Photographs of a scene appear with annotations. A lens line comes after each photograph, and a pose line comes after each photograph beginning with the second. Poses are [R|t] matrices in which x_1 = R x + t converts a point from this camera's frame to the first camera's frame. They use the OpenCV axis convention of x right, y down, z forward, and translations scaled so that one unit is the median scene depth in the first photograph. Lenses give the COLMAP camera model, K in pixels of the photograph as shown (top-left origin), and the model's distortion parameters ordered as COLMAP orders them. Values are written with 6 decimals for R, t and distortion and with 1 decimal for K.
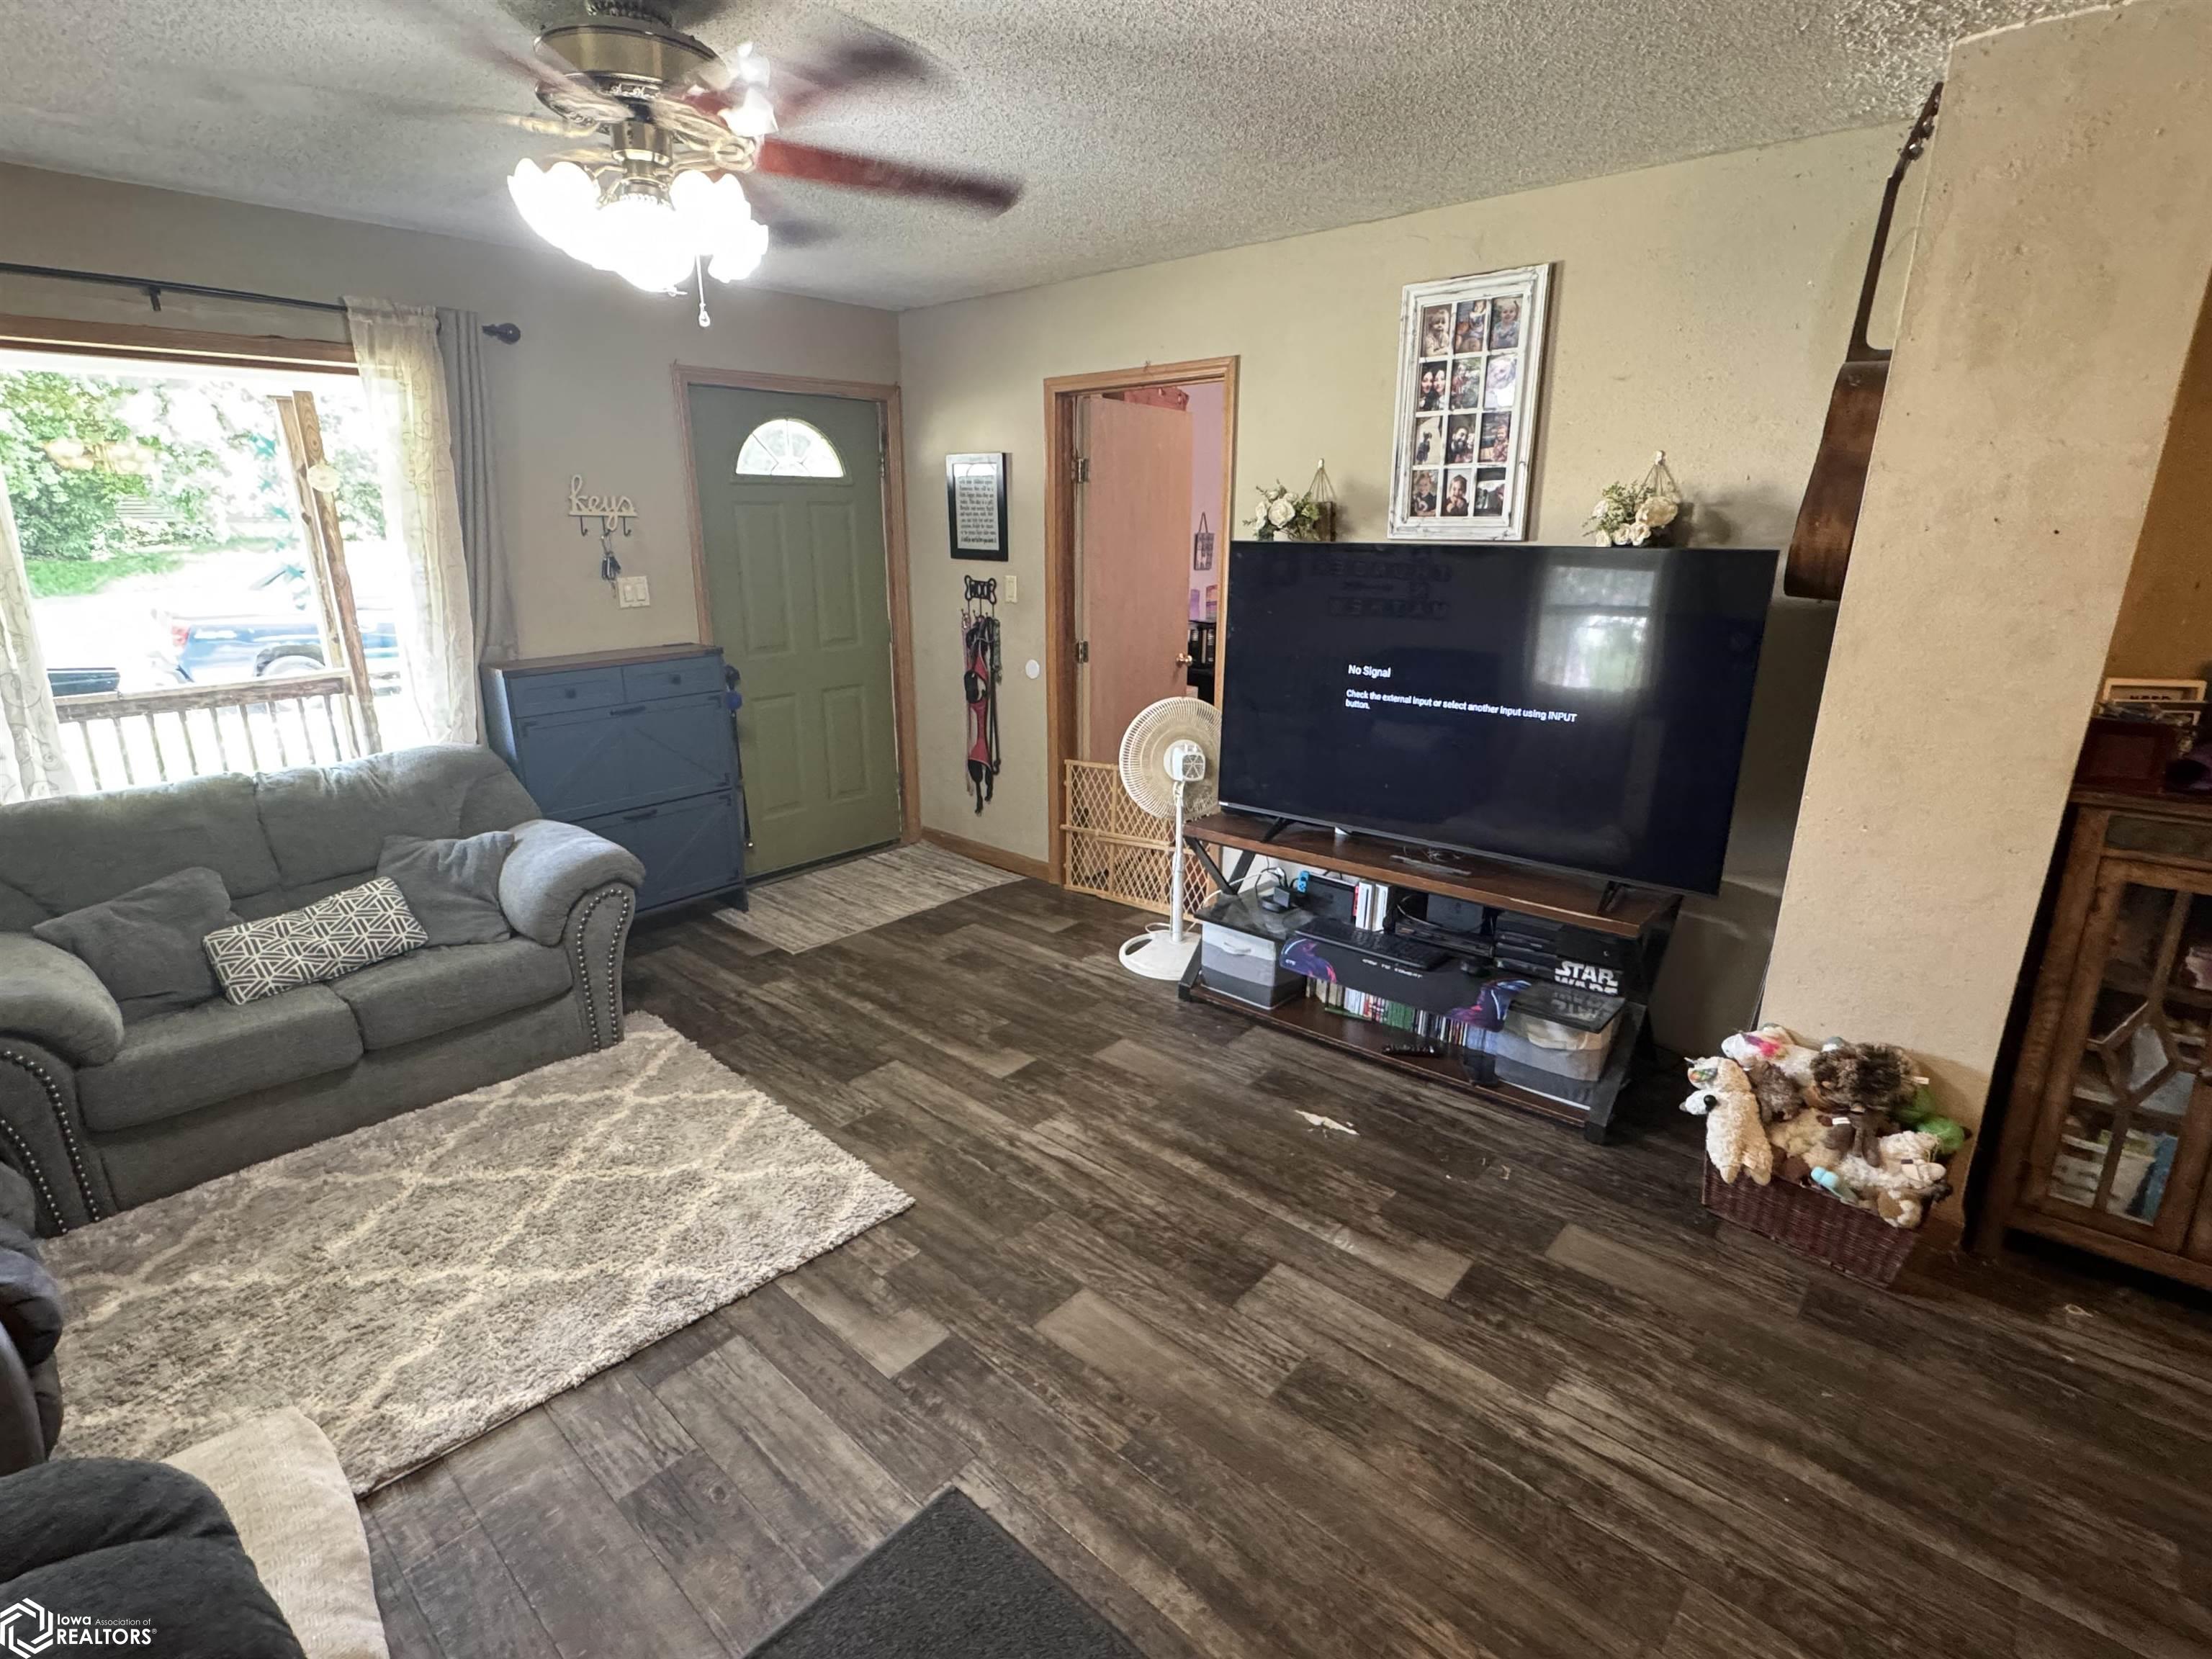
lens RADIAL K [[1081.0, 0, 1106.0], [0, 1081.0, 829.5], [0, 0, 1]] dist [0.000985, 0.000381]
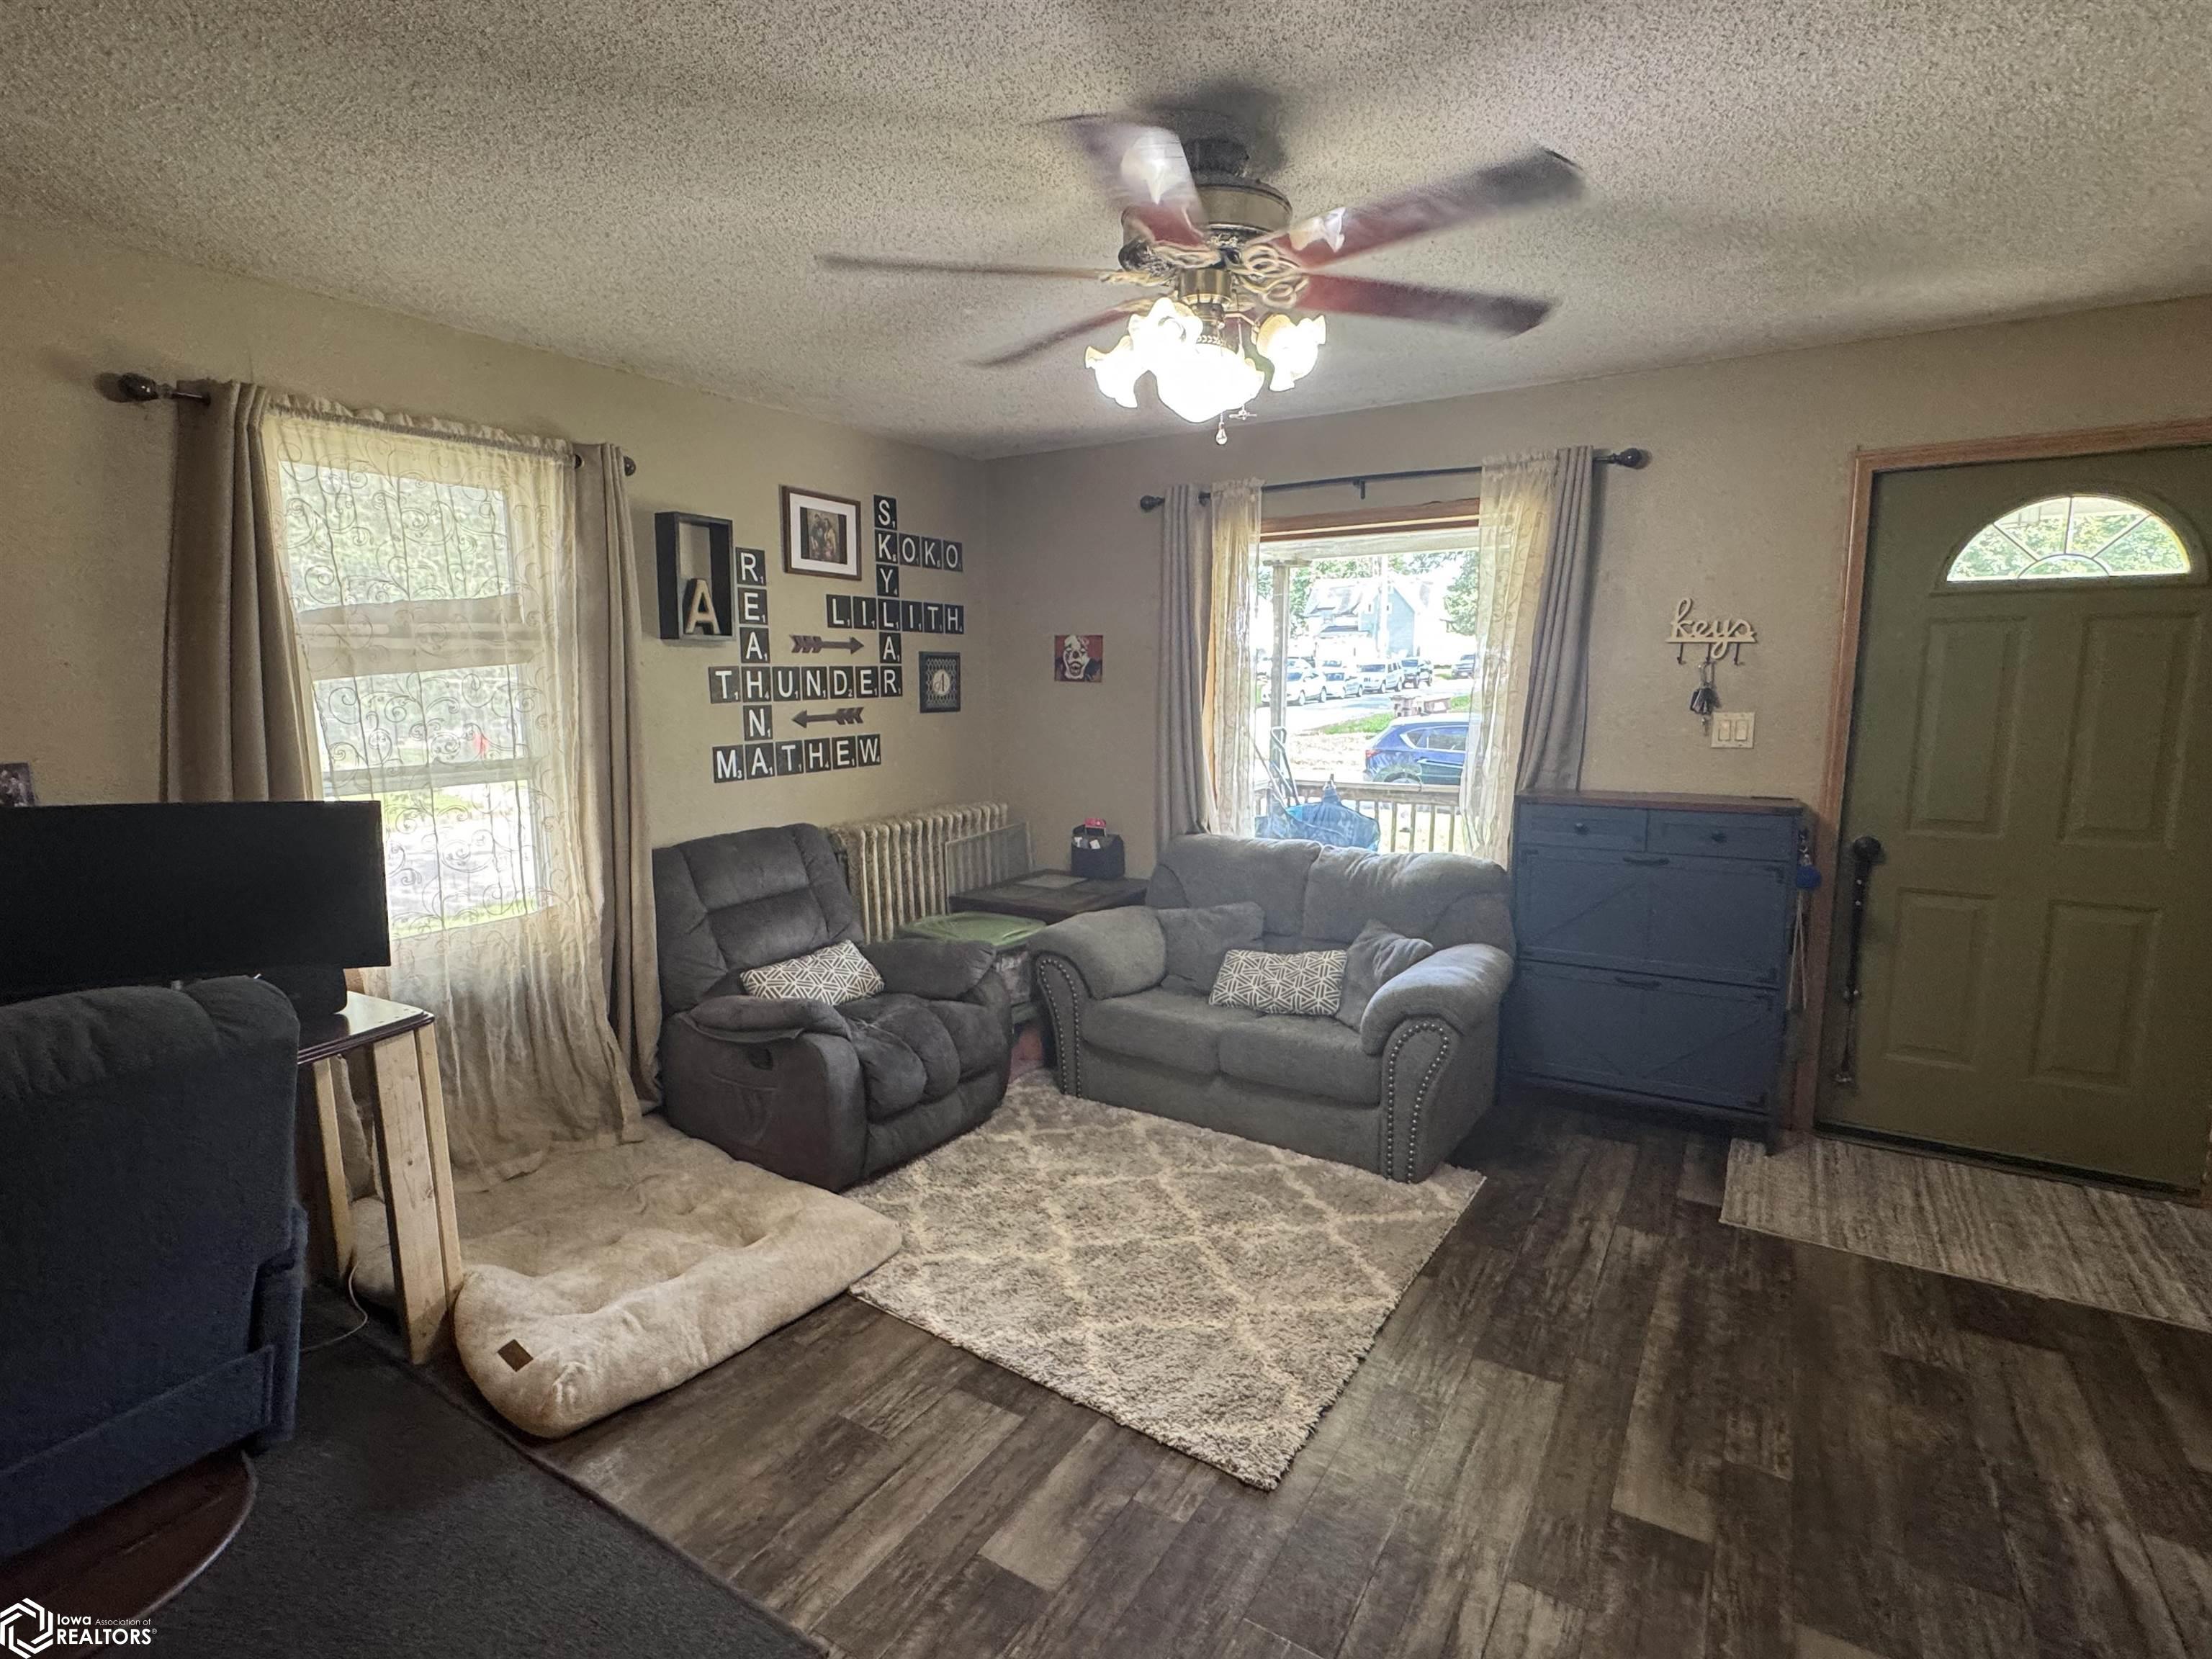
lens RADIAL K [[1081.0, 0, 1106.0], [0, 1081.0, 829.5], [0, 0, 1]] dist [0.000985, 0.000381]
pose [[0.165695, 0.143097, -0.975740, 0.402831], [-0.267686, 0.958796, 0.095155, -0.123709], [0.949152, 0.245425, 0.197173, 0.507397]]
